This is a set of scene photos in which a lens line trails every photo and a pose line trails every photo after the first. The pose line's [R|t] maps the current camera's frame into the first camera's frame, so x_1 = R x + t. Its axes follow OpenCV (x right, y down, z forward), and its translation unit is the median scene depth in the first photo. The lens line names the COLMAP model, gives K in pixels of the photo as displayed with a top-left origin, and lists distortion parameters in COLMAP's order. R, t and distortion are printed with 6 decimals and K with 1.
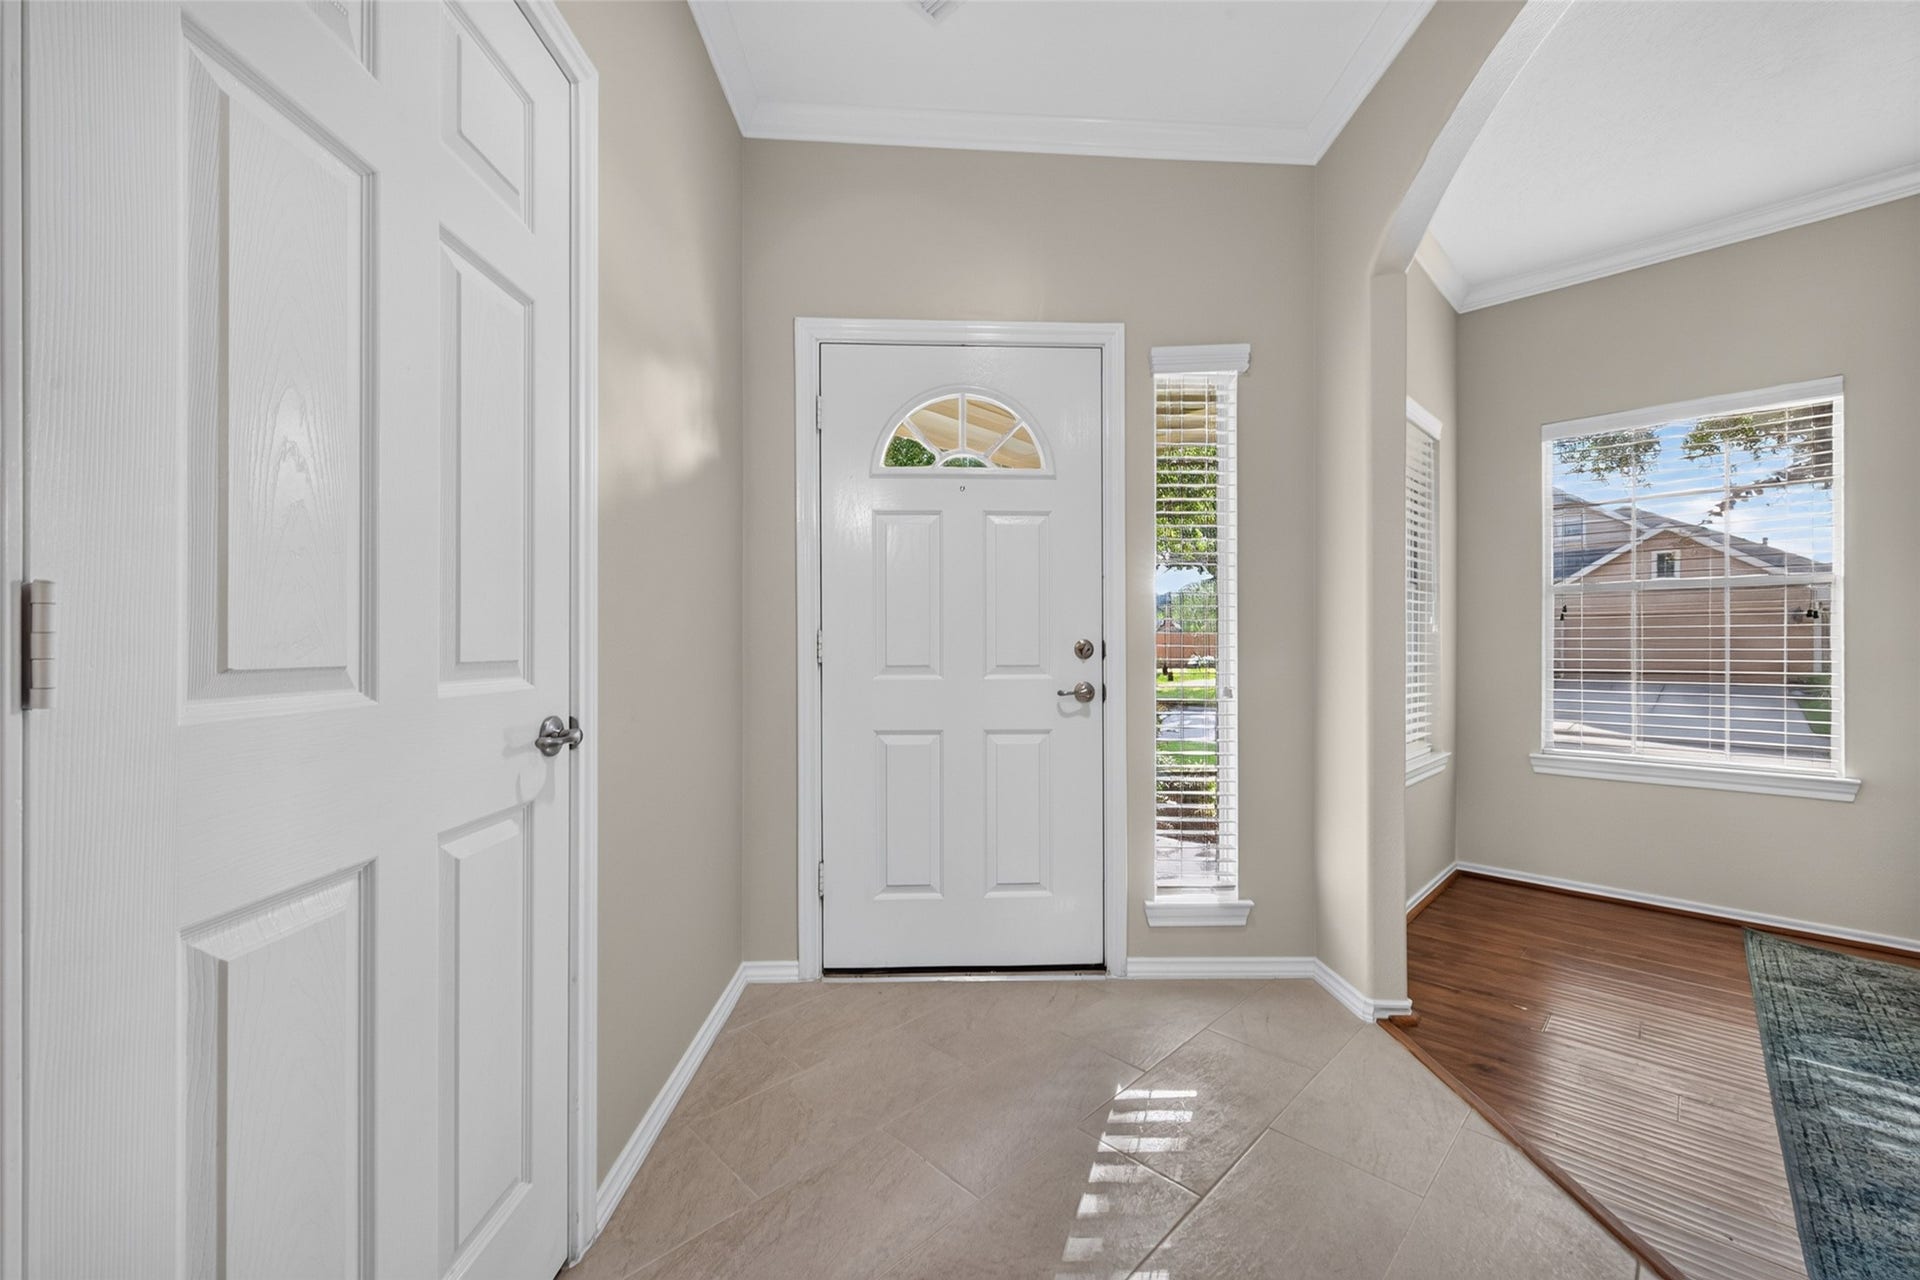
lens RADIAL K [[748.4, 0, 962.9], [0, 748.4, 639.4], [0, 0, 1]] dist [0.002286, -0.000026]
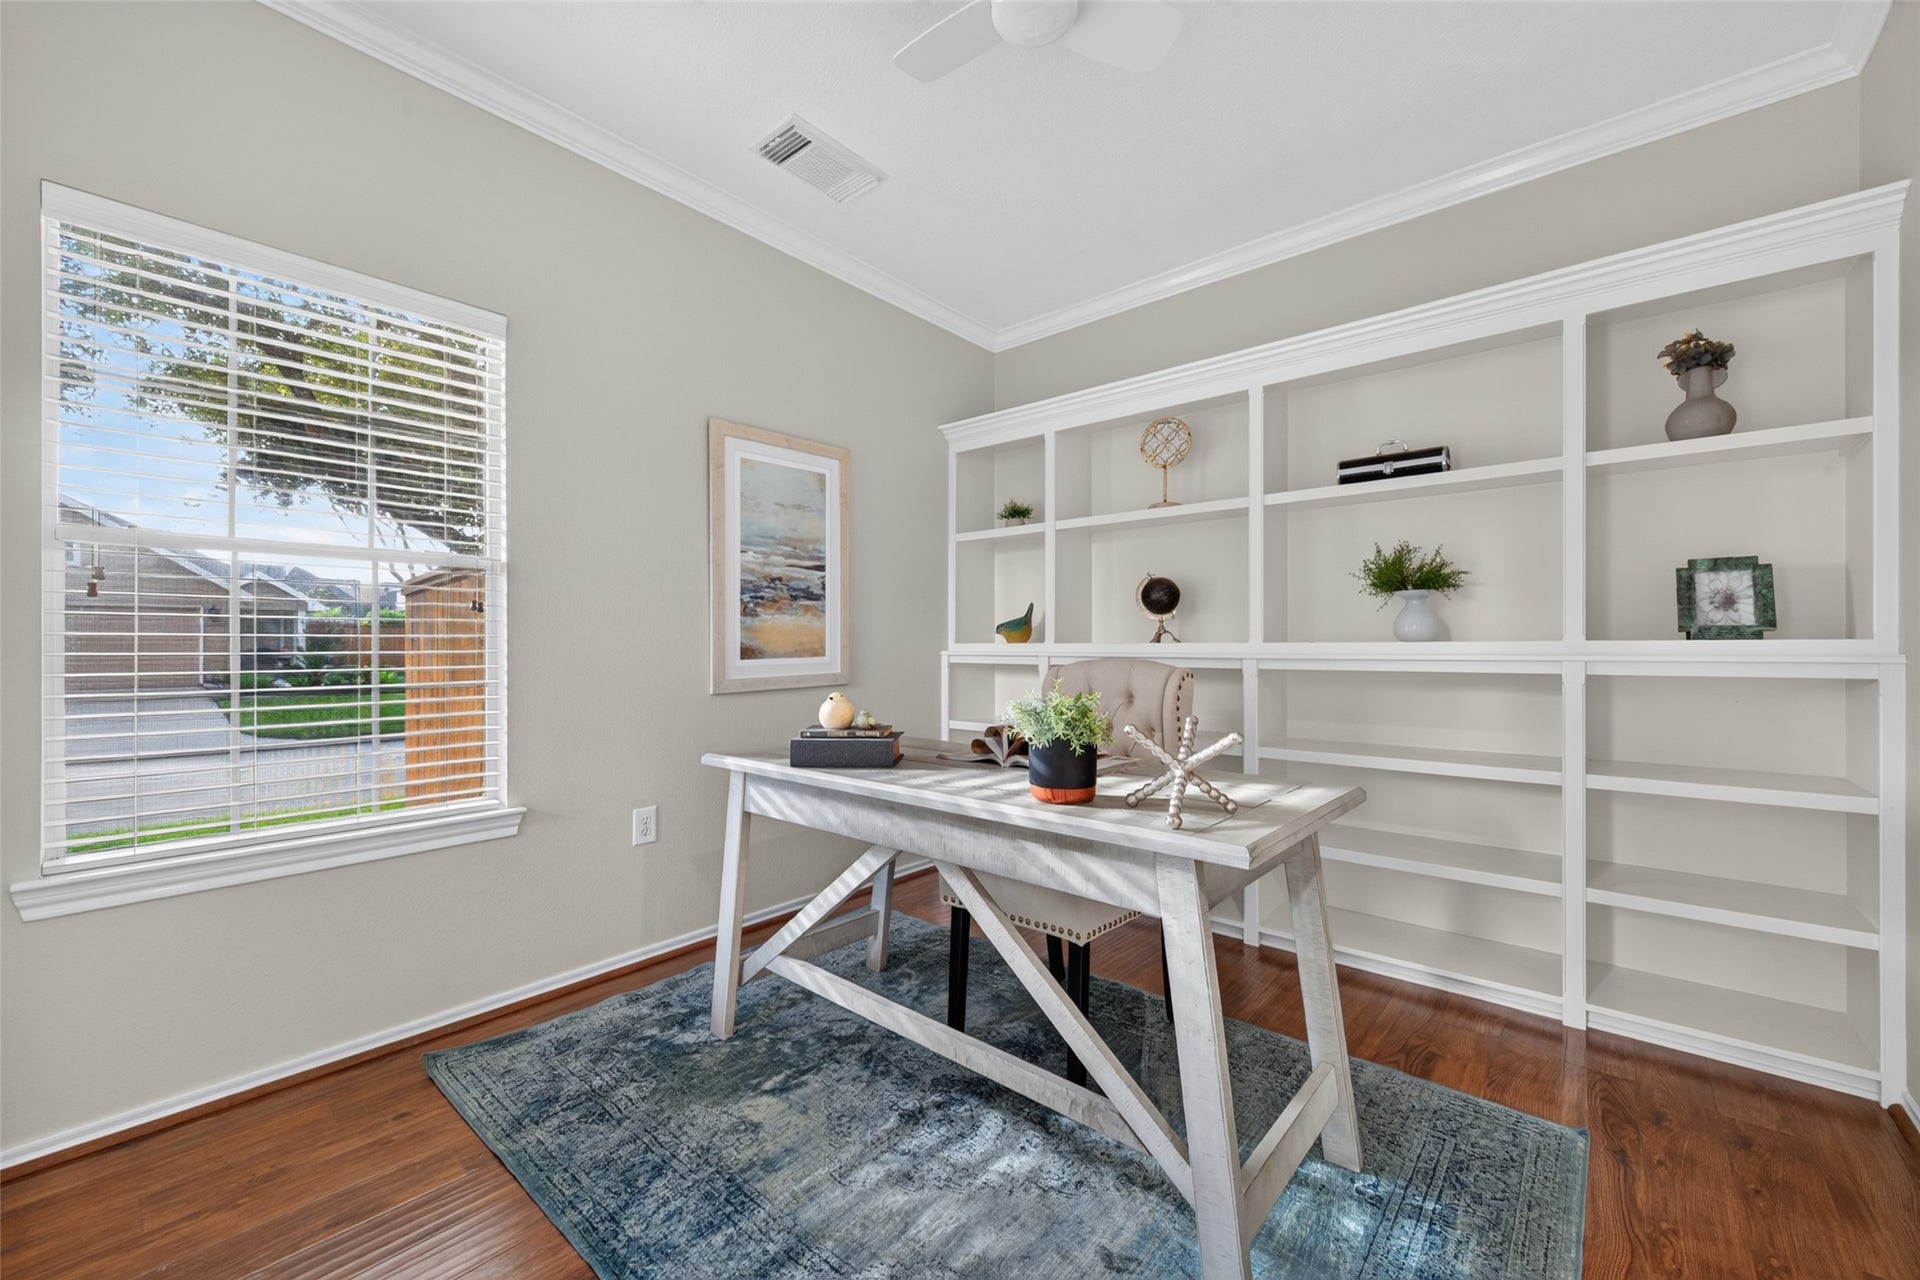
lens RADIAL K [[748.4, 0, 965.4], [0, 748.4, 646.2], [0, 0, 1]] dist [0.002286, -0.000026]
pose [[-0.068265, 0.003018, 0.997663, 0.348403], [-0.000752, 0.999995, -0.003077, 0.010669], [-0.997667, -0.000960, -0.068262, 0.603635]]
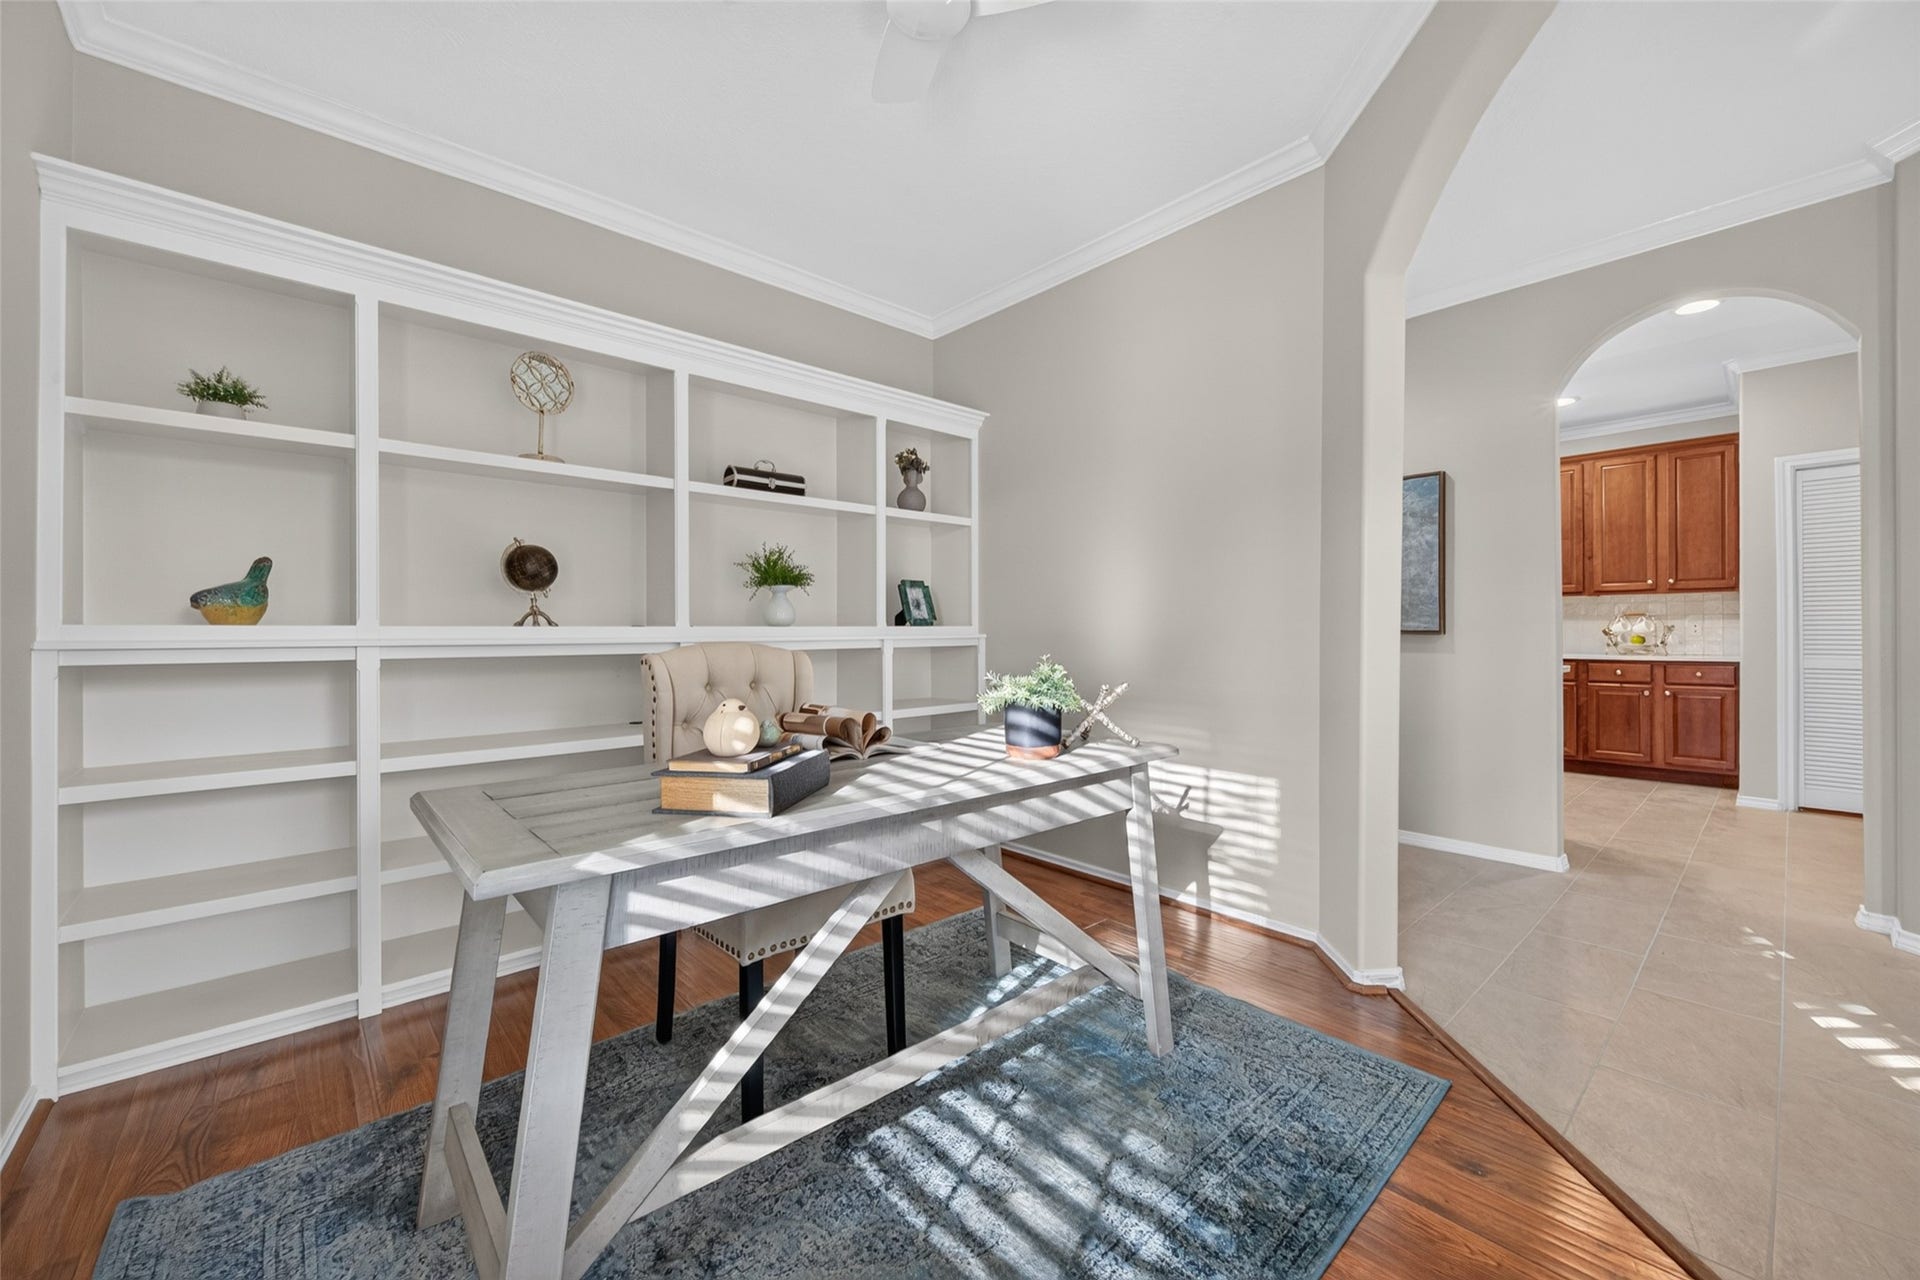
lens RADIAL K [[748.4, 0, 993.7], [0, 748.4, 622.1], [0, 0, 1]] dist [0.002286, -0.000026]
pose [[-0.999276, 0.004302, 0.037795, 0.739881], [0.003914, 0.999939, -0.010337, 0.008614], [-0.037837, -0.010182, -0.999232, 0.998229]]
